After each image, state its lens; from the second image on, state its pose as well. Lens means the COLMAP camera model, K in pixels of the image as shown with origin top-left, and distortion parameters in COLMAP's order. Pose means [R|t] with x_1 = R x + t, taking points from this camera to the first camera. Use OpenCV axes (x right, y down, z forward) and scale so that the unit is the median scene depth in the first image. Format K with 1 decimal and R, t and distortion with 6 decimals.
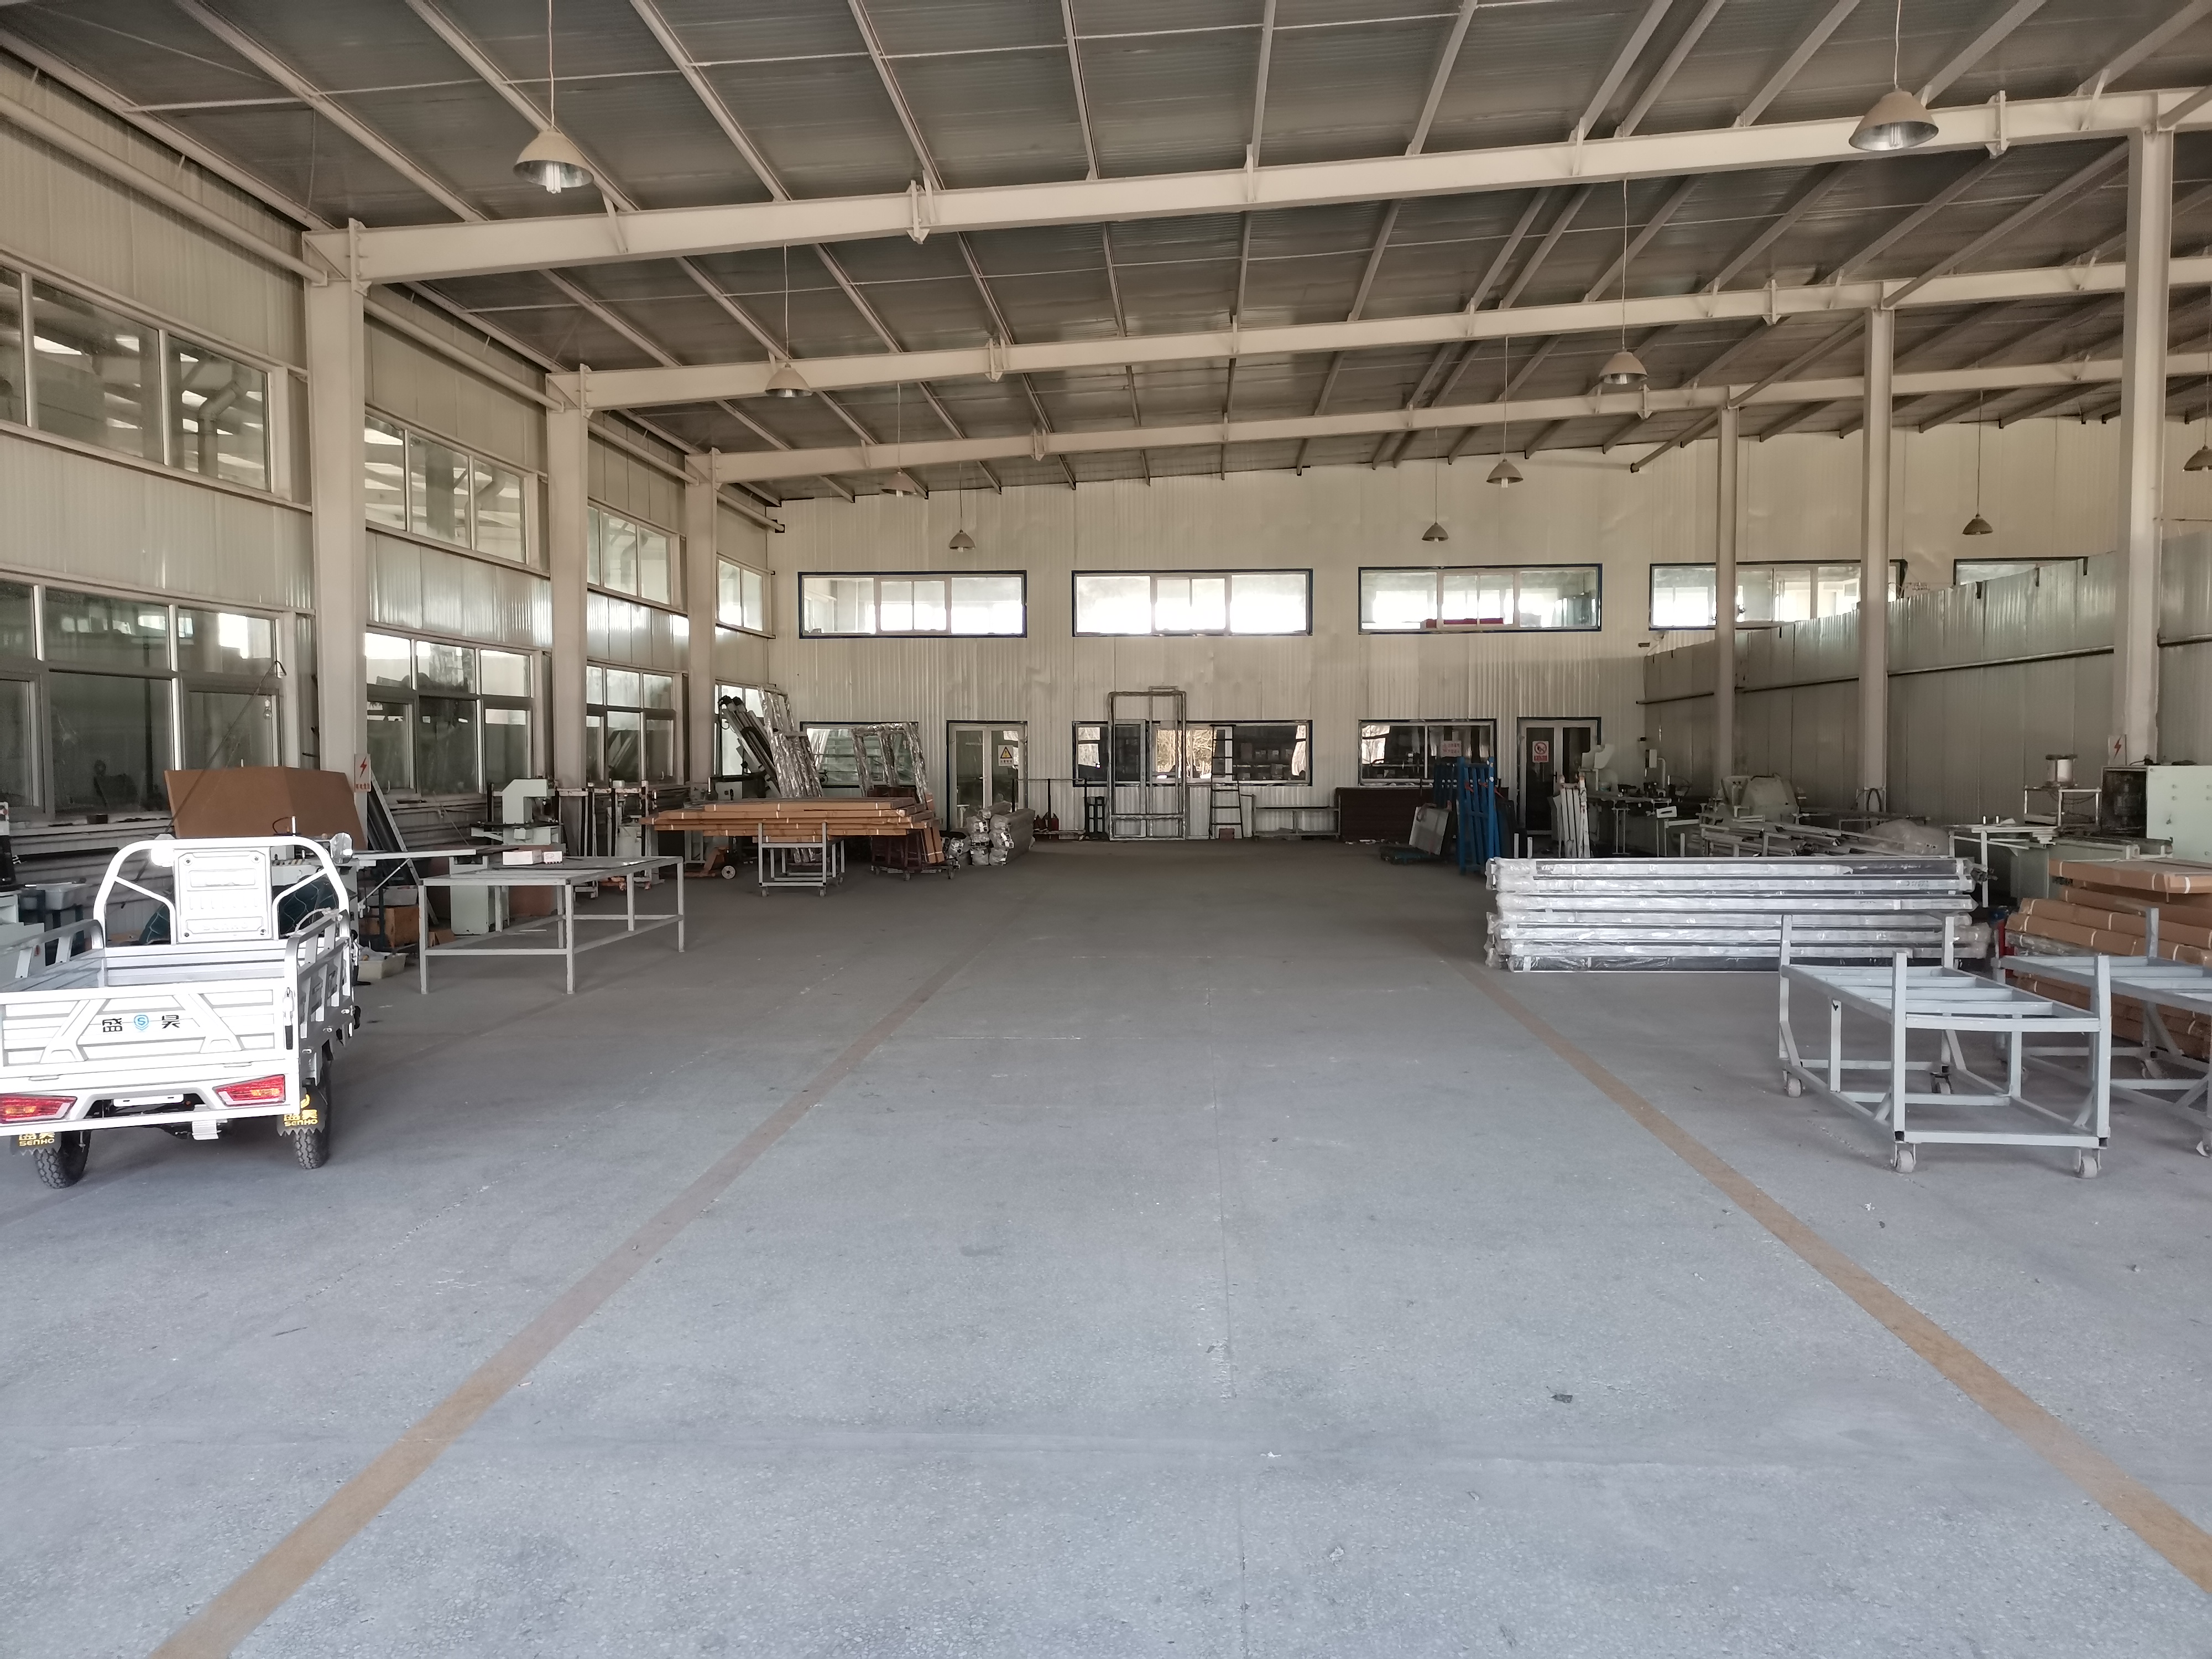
lens RADIAL K [[1654.6, 0, 1108.0], [0, 1654.6, 827.3], [0, 0, 1]] dist [0.041189, -0.010925]
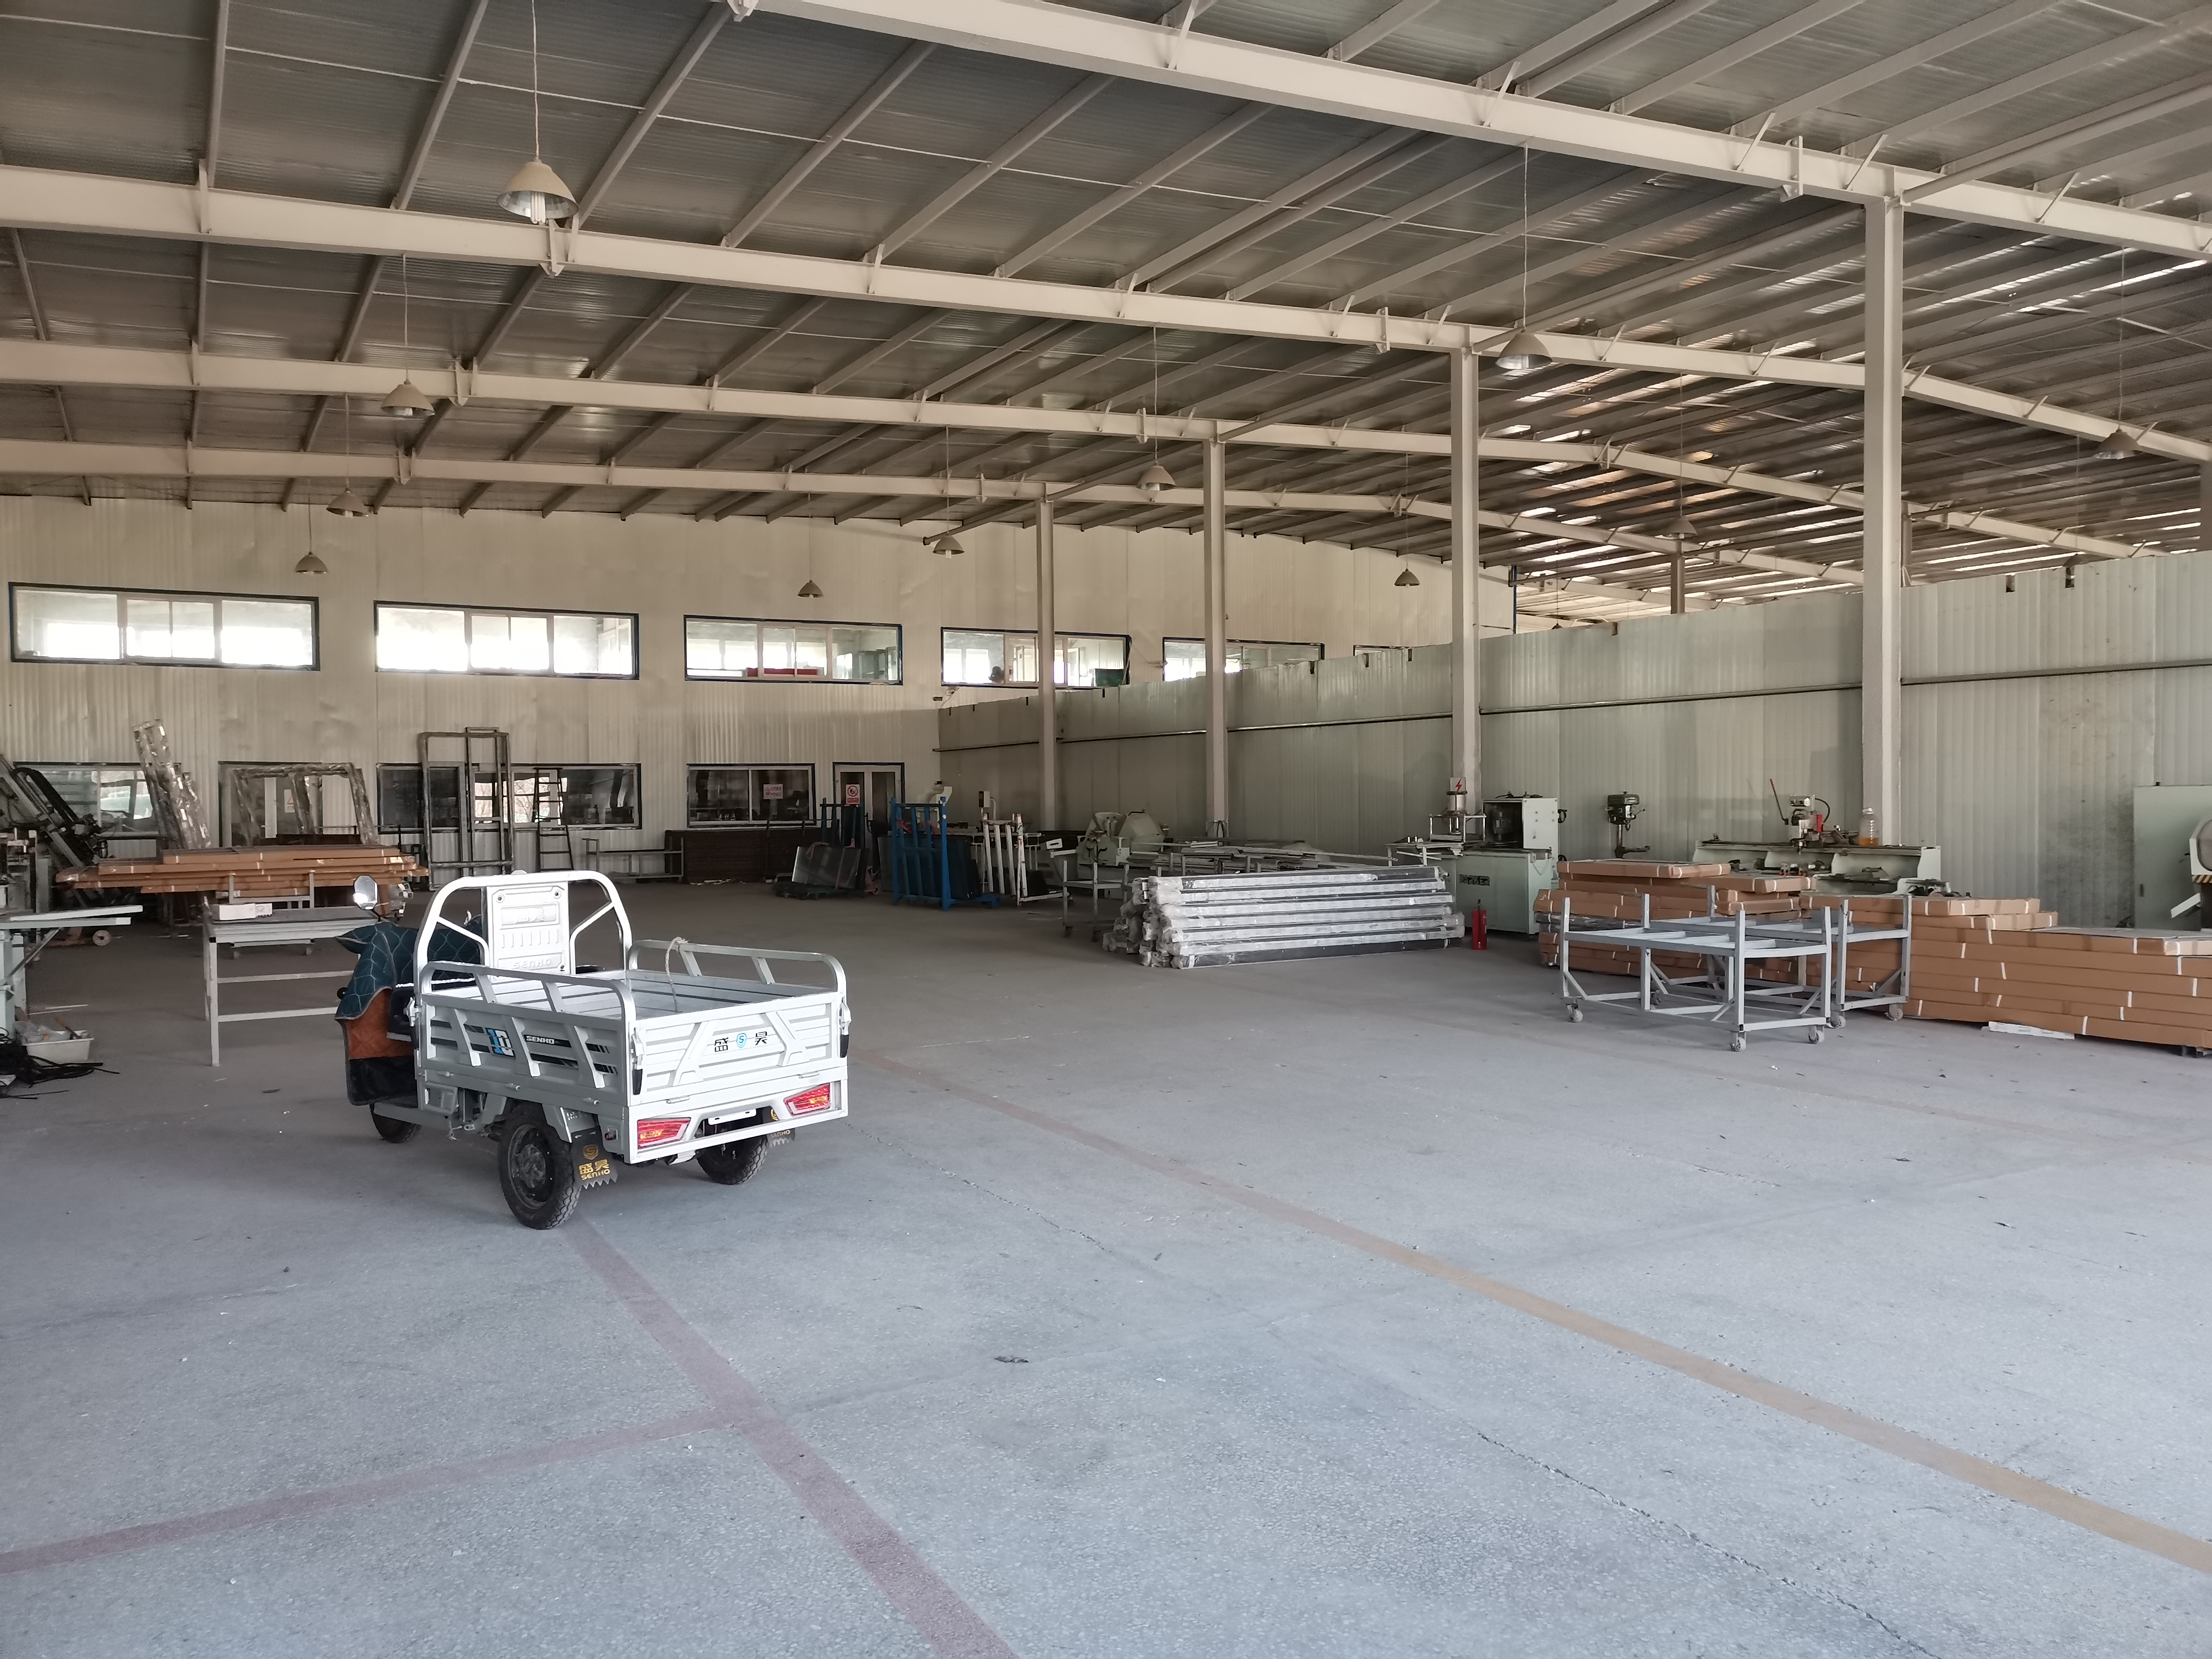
lens RADIAL K [[1654.6, 0, 1112.4], [0, 1654.6, 819.6], [0, 0, 1]] dist [0.041189, -0.010925]
pose [[0.841932, -0.012718, 0.539434, -0.263405], [0.030347, 0.999256, -0.023807, 0.002825], [-0.538729, 0.036414, 0.841691, -0.001021]]
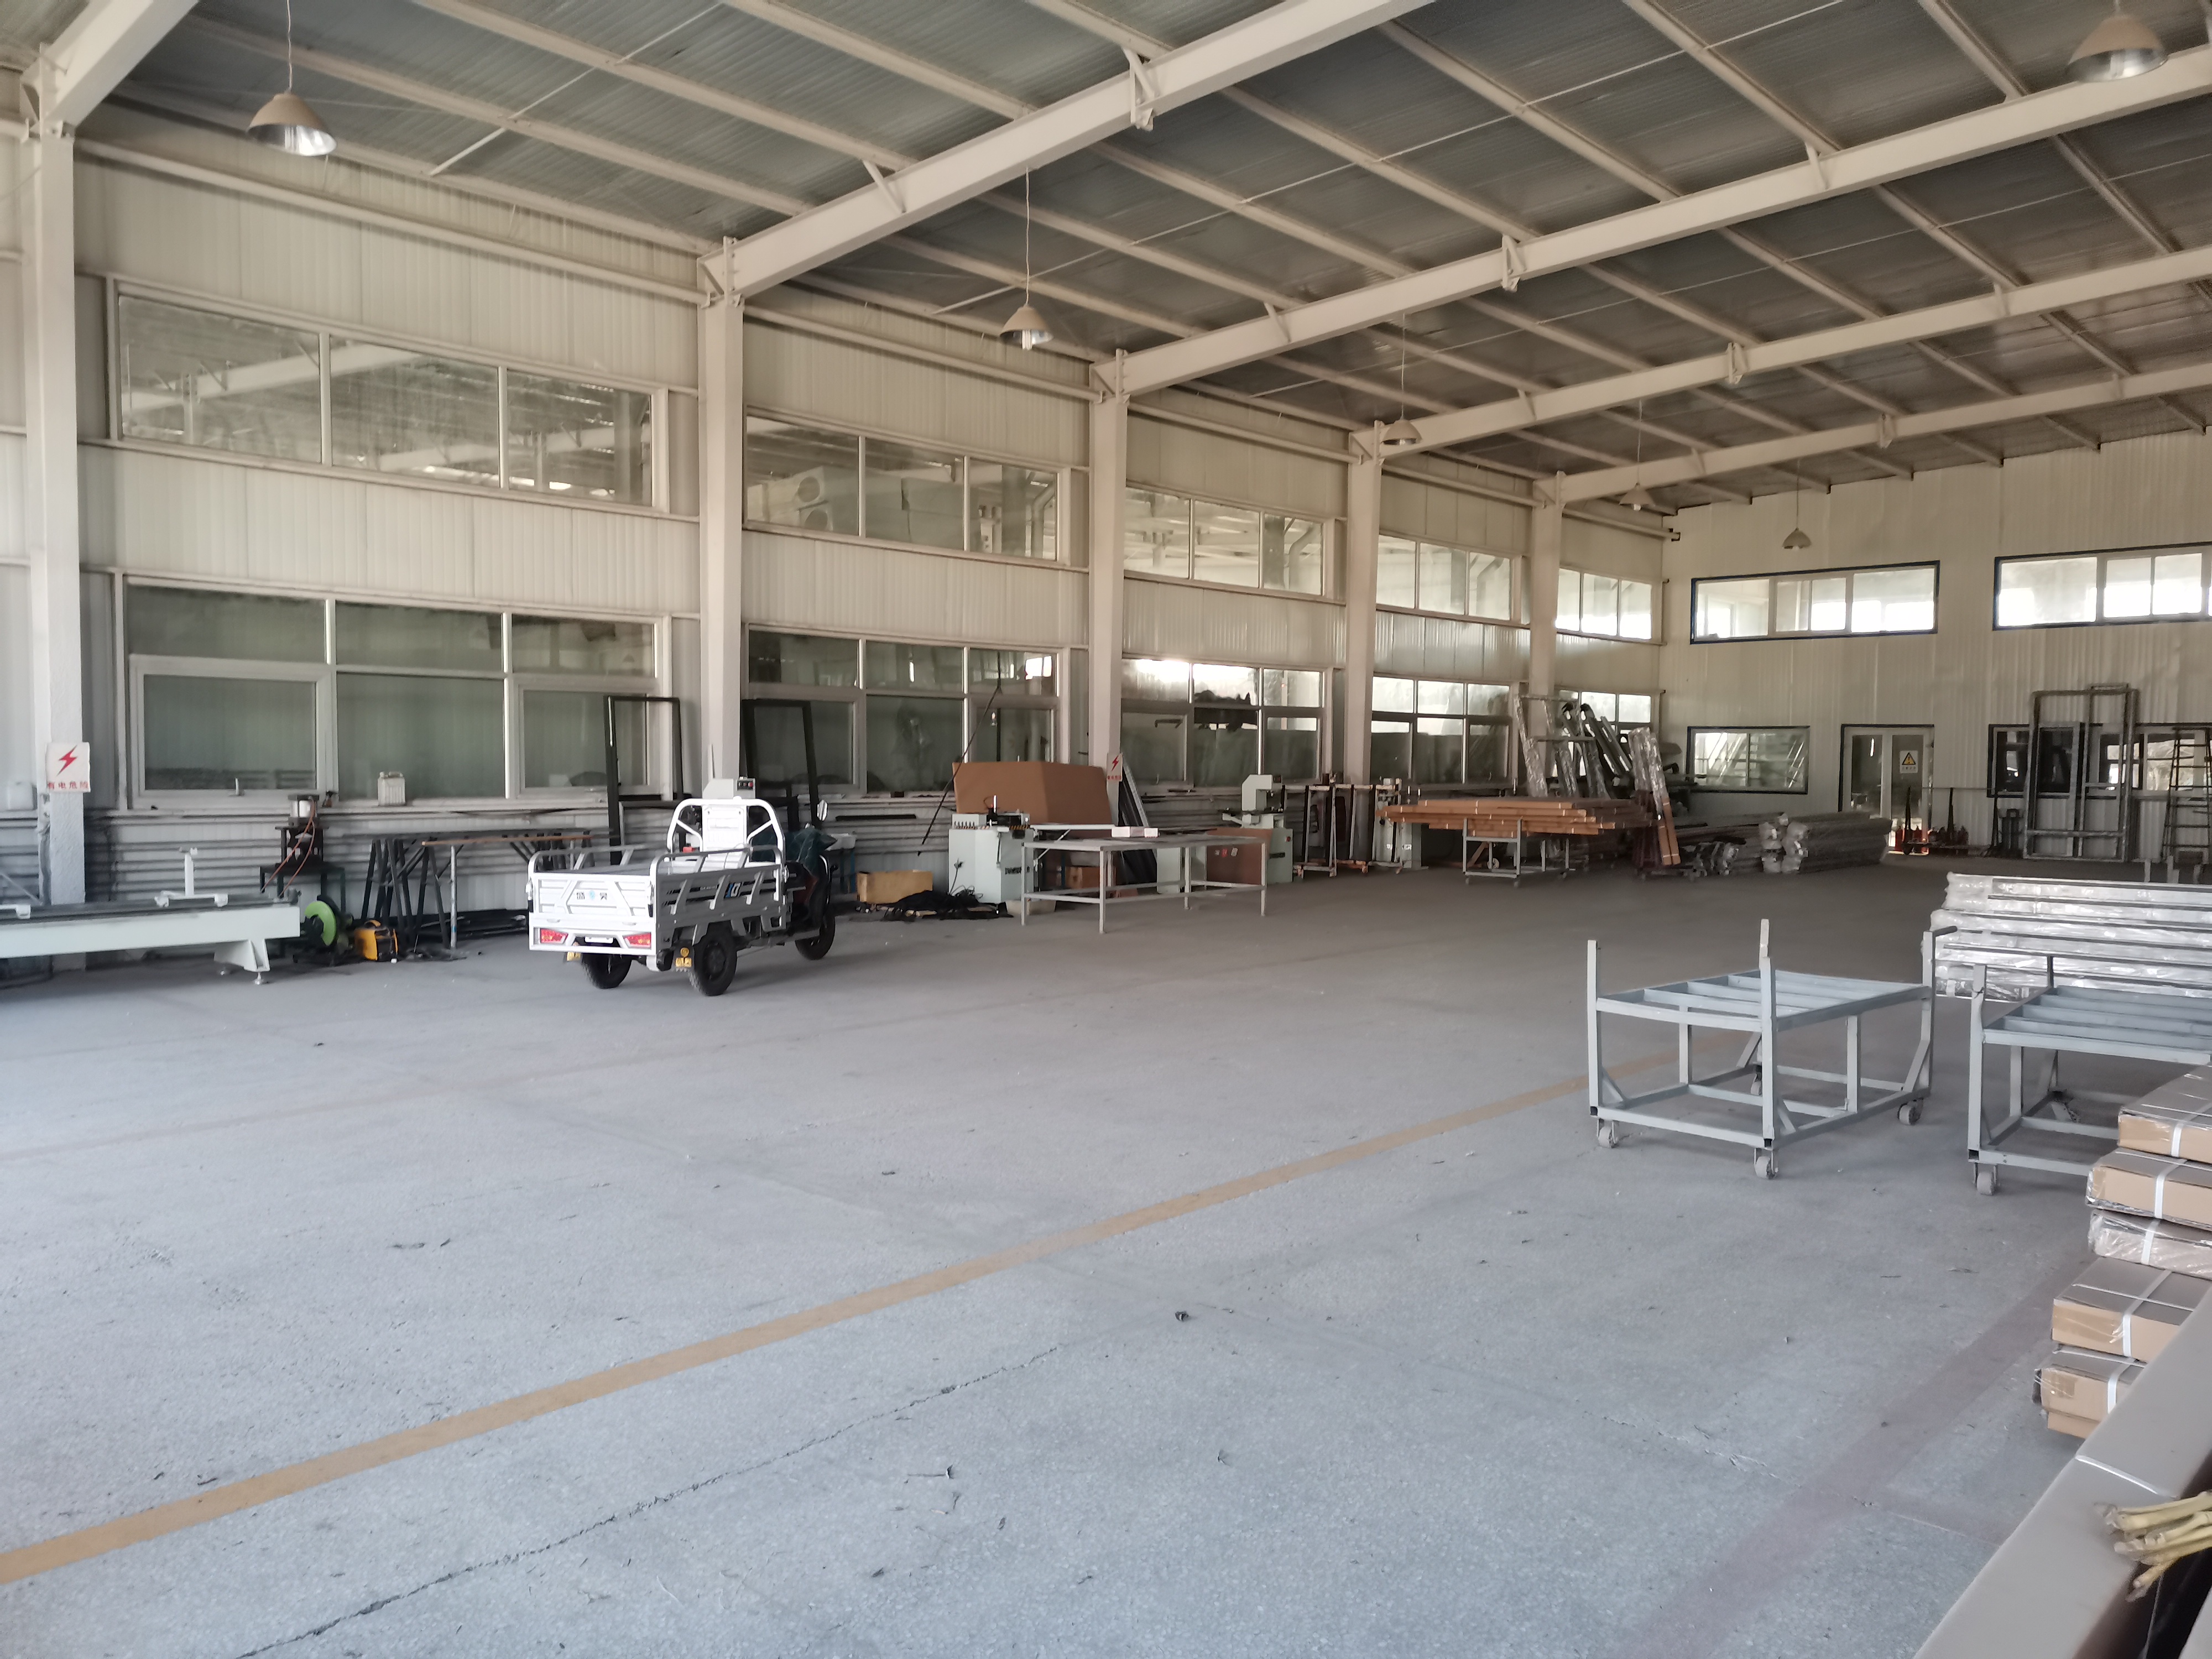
lens RADIAL K [[1654.6, 0, 1101.9], [0, 1654.6, 819.8], [0, 0, 1]] dist [0.041189, -0.010925]
pose [[0.770884, 0.033705, -0.636083, 0.275852], [-0.038467, 0.999240, 0.006330, 0.000700], [0.635813, 0.019589, 0.771594, -0.009807]]
